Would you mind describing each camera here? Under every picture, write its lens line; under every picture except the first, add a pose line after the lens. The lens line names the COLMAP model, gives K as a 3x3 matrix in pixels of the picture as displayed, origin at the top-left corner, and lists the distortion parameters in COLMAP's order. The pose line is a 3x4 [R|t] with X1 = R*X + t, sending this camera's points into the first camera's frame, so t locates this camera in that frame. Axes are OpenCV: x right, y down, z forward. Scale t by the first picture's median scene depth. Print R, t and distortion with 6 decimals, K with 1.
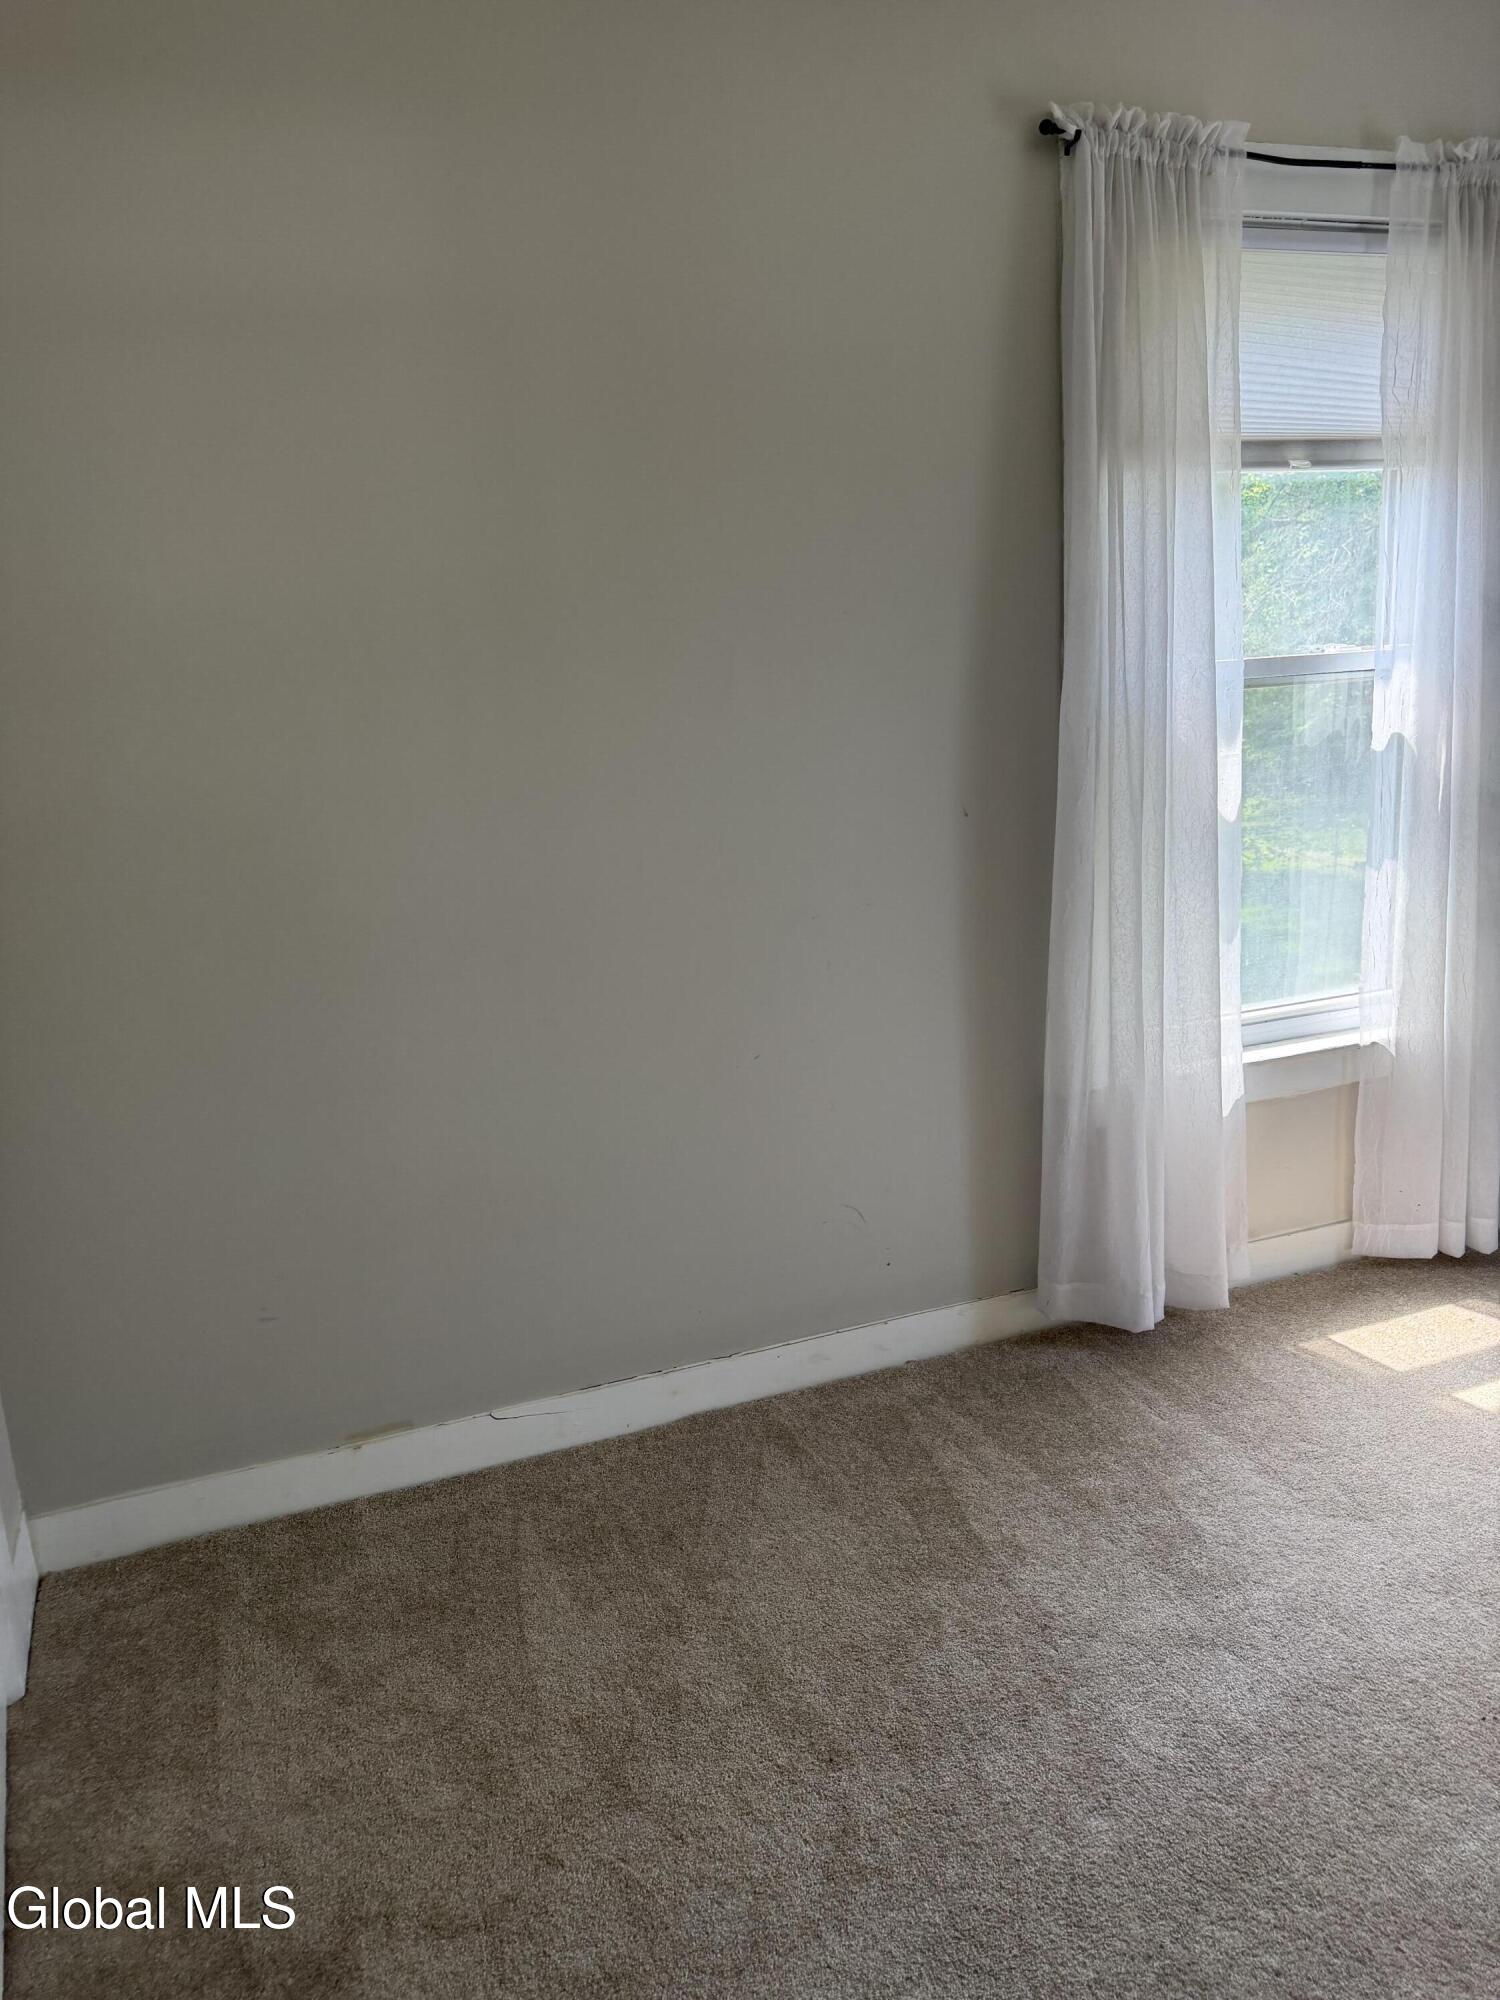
lens RADIAL K [[1421.7, 0, 747.9], [0, 1421.7, 998.8], [0, 0, 1]] dist [0.036275, -0.041081]
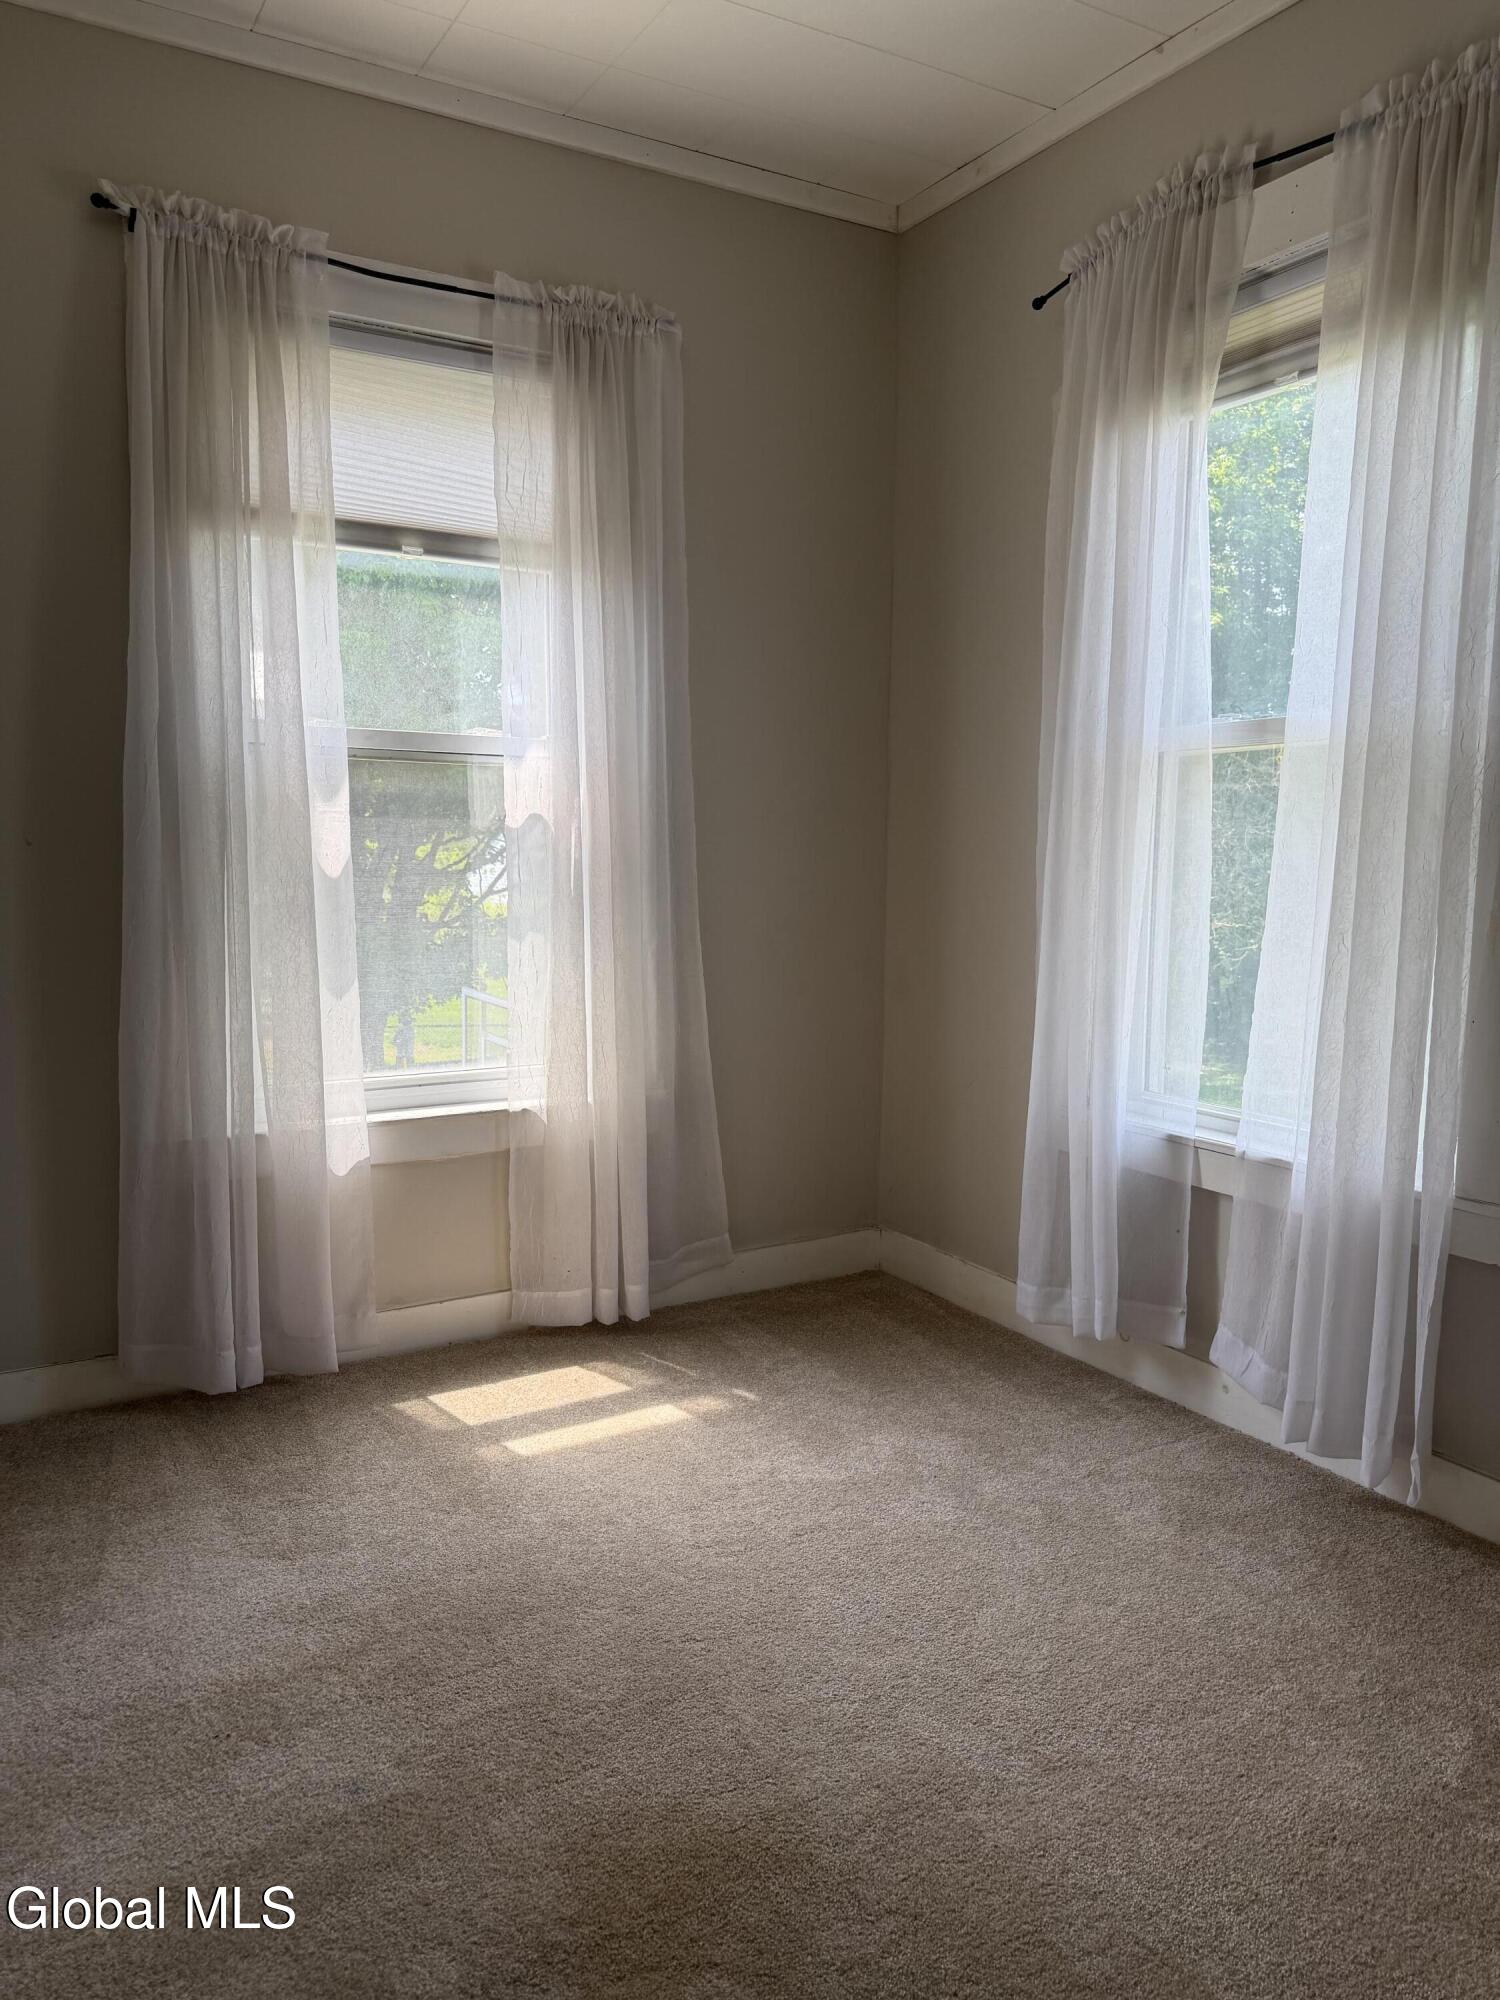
lens RADIAL K [[1421.7, 0, 748.6], [0, 1421.7, 994.8], [0, 0, 1]] dist [0.036275, -0.041081]
pose [[0.980659, 0.043607, 0.190803, 0.445084], [-0.019003, 0.991472, -0.128926, 0.087054], [-0.194798, 0.122807, 0.973125, -0.042488]]
